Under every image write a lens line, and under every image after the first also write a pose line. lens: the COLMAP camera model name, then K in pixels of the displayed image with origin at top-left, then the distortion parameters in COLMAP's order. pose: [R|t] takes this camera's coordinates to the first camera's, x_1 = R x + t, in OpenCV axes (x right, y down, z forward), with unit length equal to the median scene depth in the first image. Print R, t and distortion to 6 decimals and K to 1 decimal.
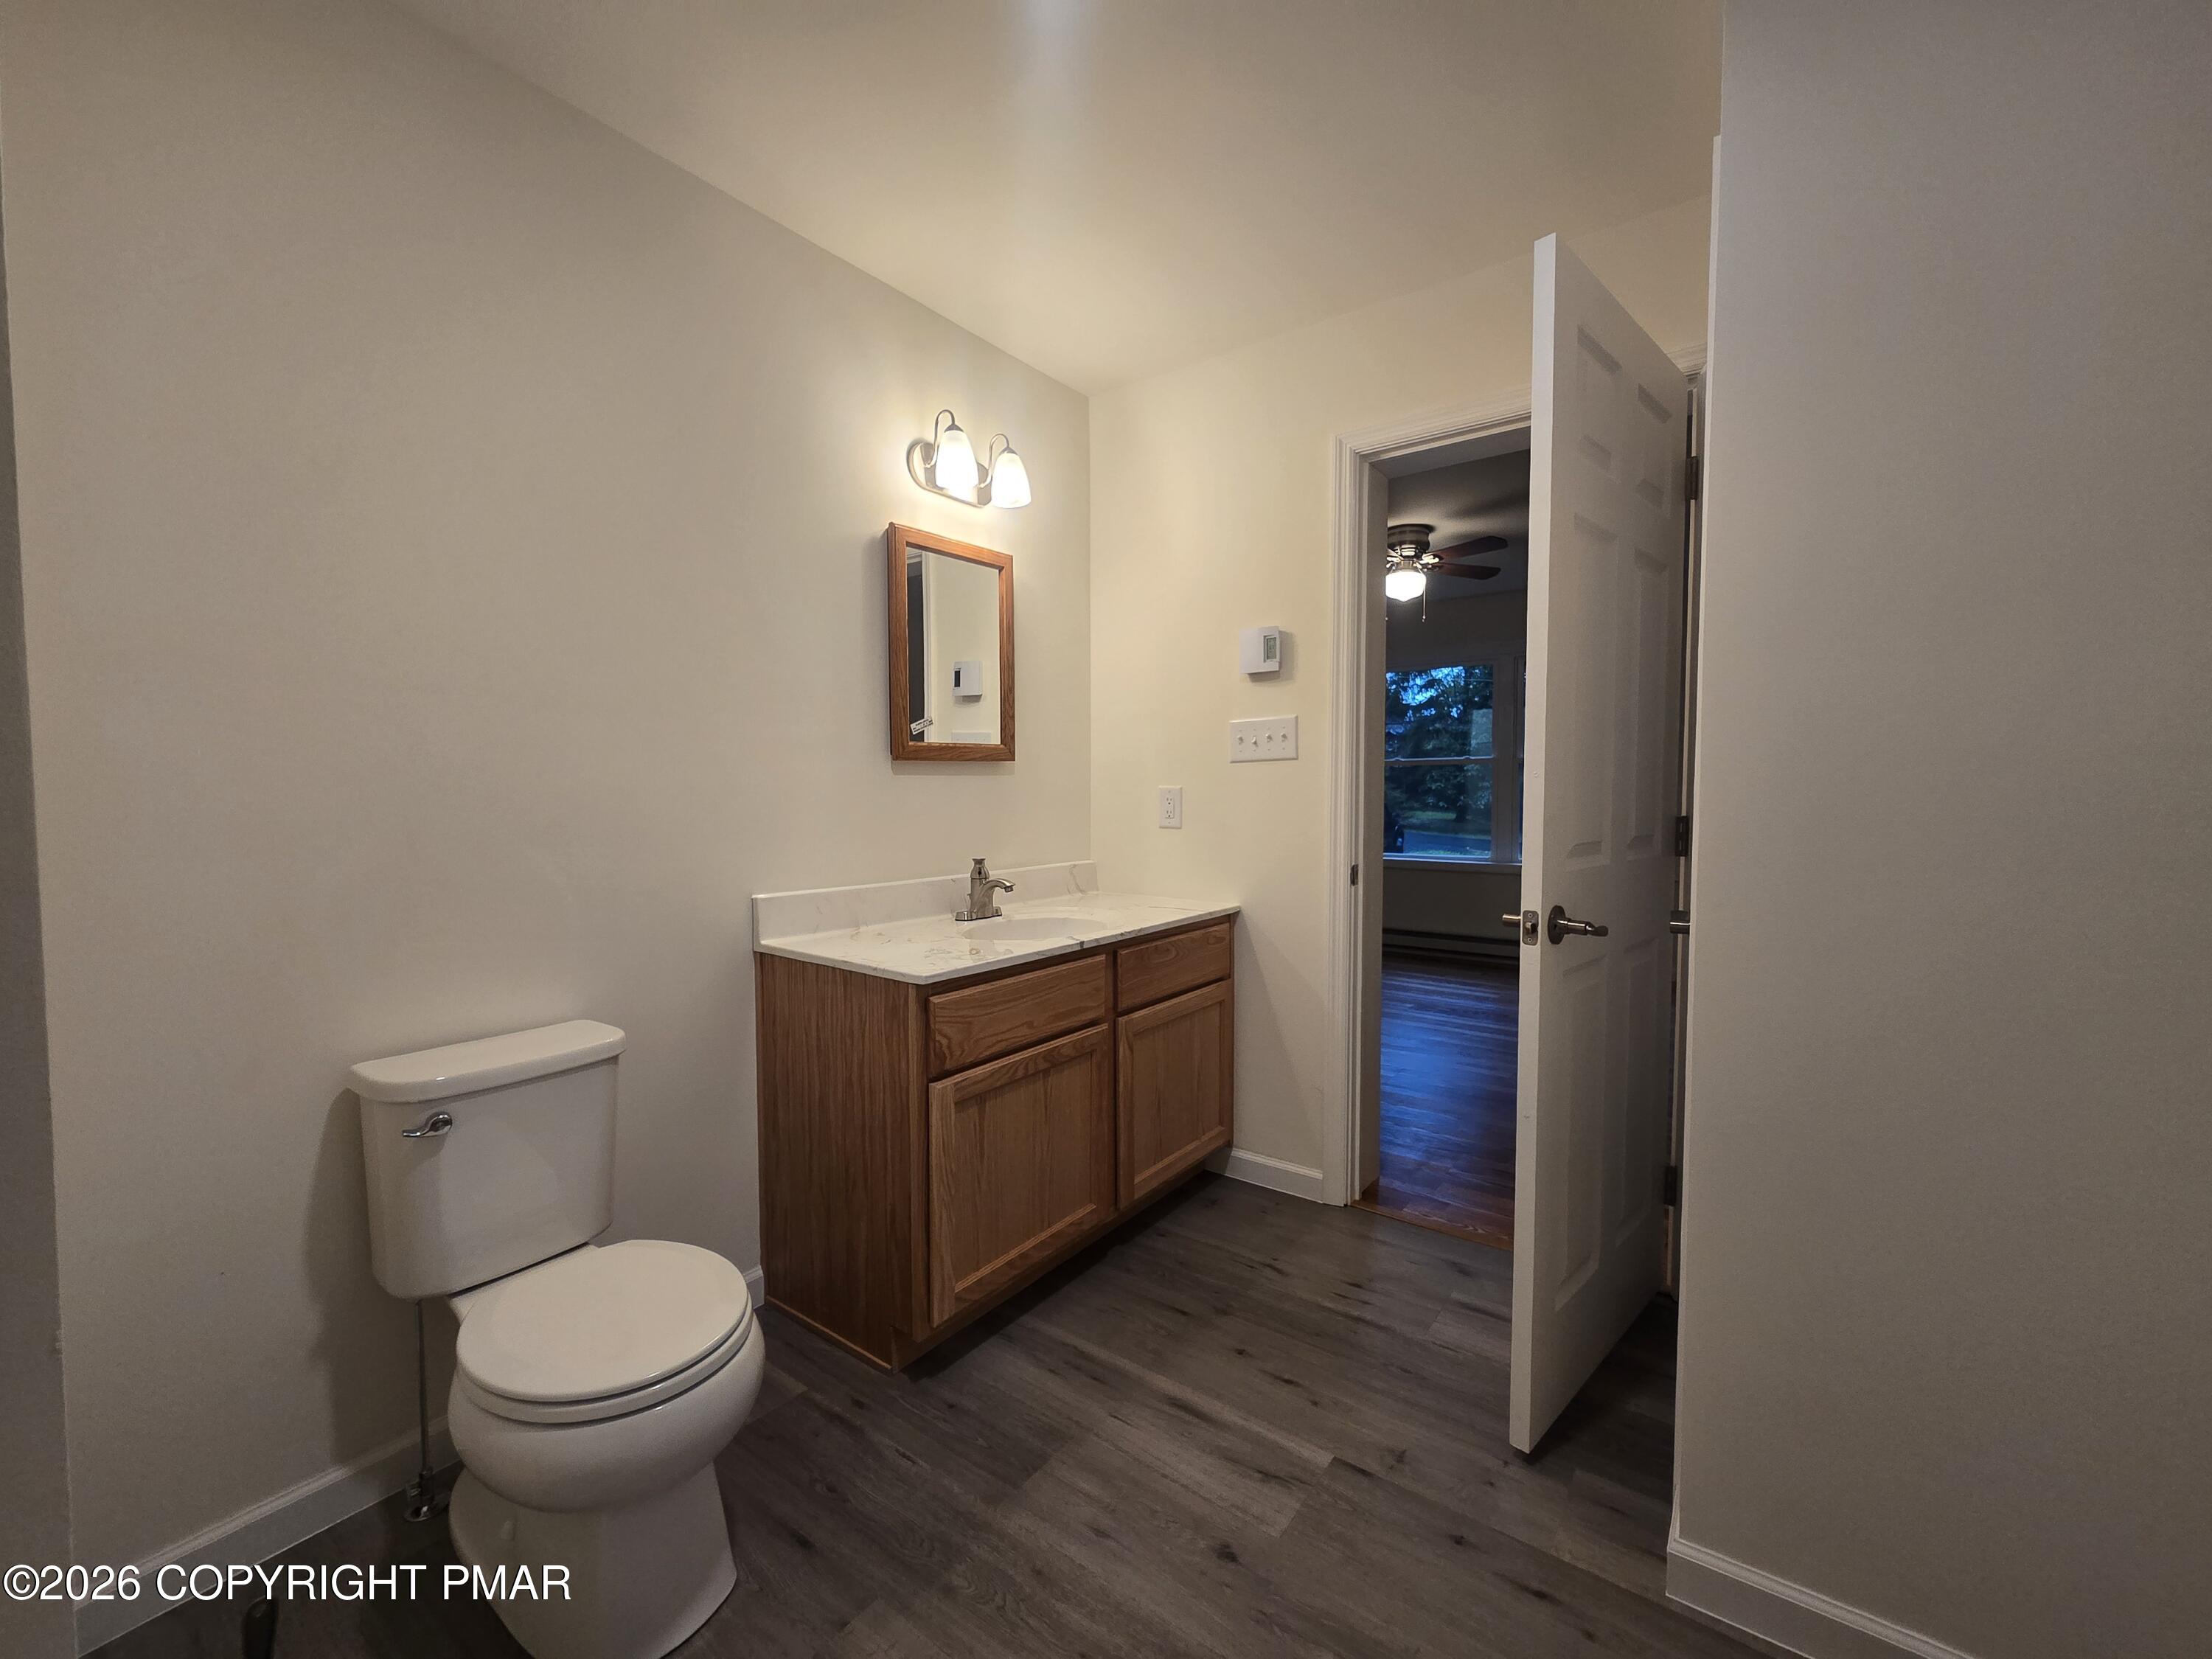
lens RADIAL K [[906.8, 0, 1100.6], [0, 906.8, 830.6], [0, 0, 1]] dist [-0.000059, 0.000209]
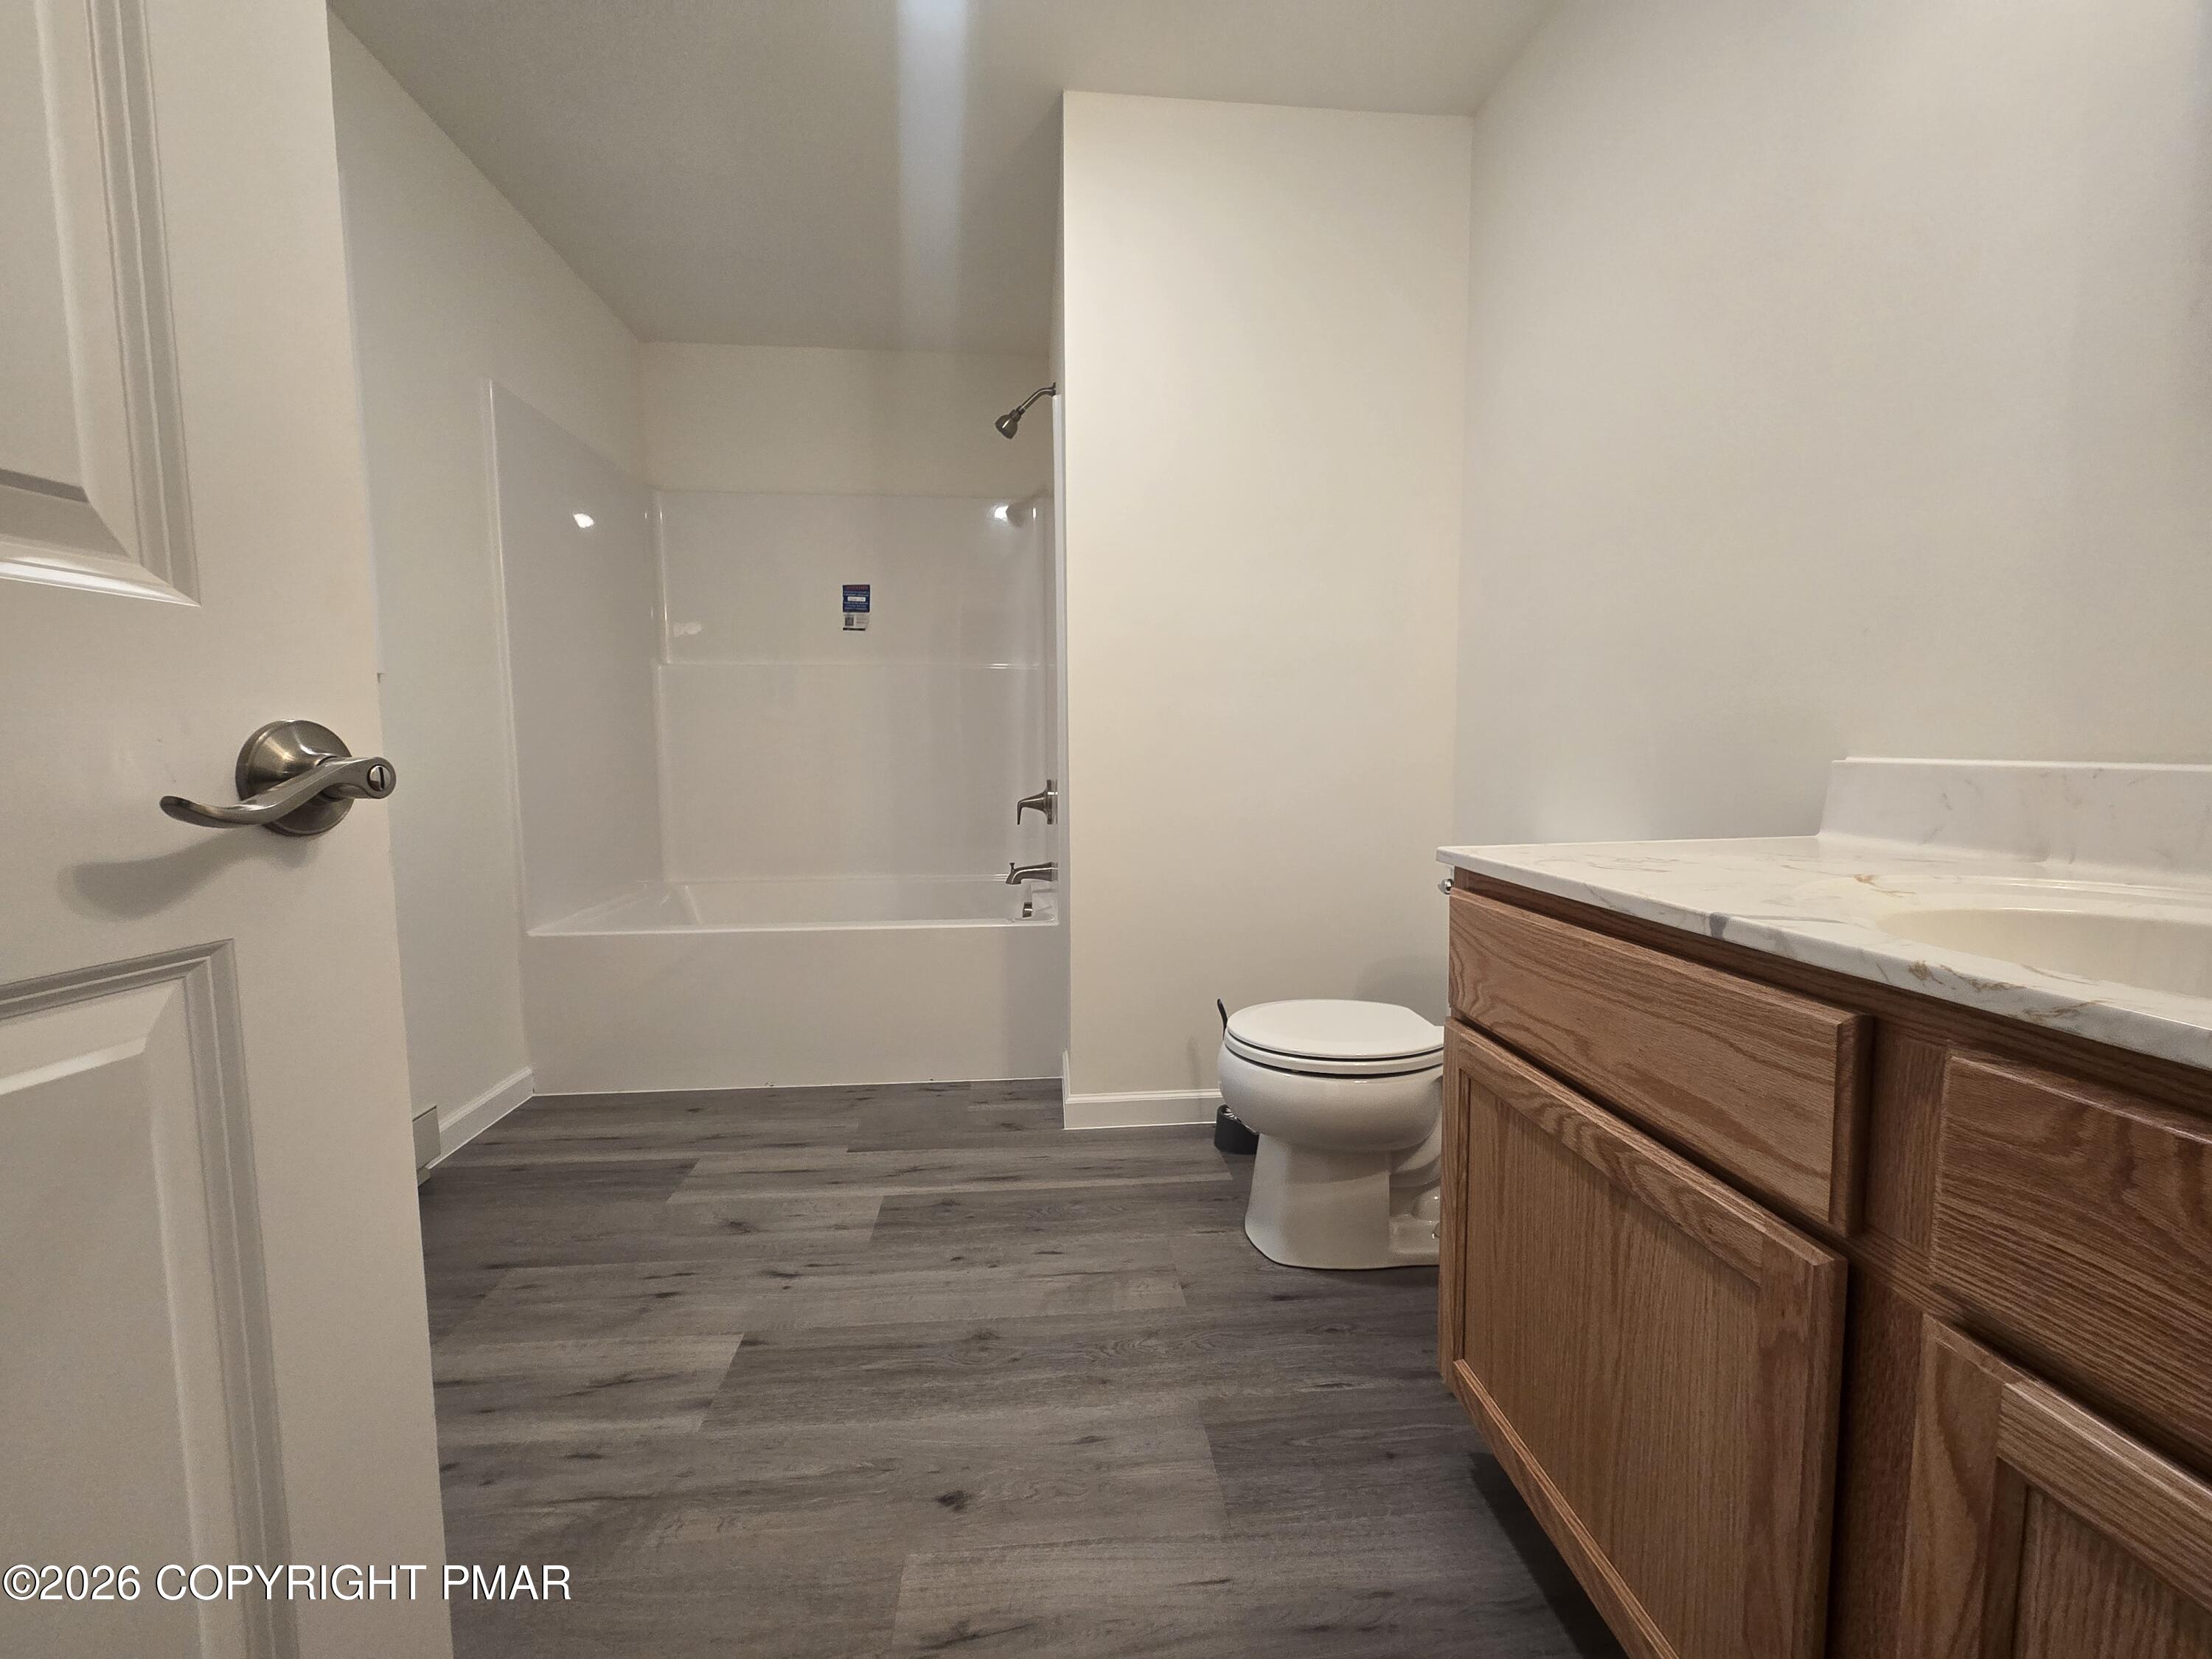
lens RADIAL K [[906.8, 0, 1099.7], [0, 906.8, 827.5], [0, 0, 1]] dist [-0.000059, 0.000209]
pose [[-0.747804, 0.060612, -0.661148, 0.477848], [-0.027489, 0.992144, 0.122048, 0.072463], [0.663351, 0.109442, -0.740262, 1.421042]]
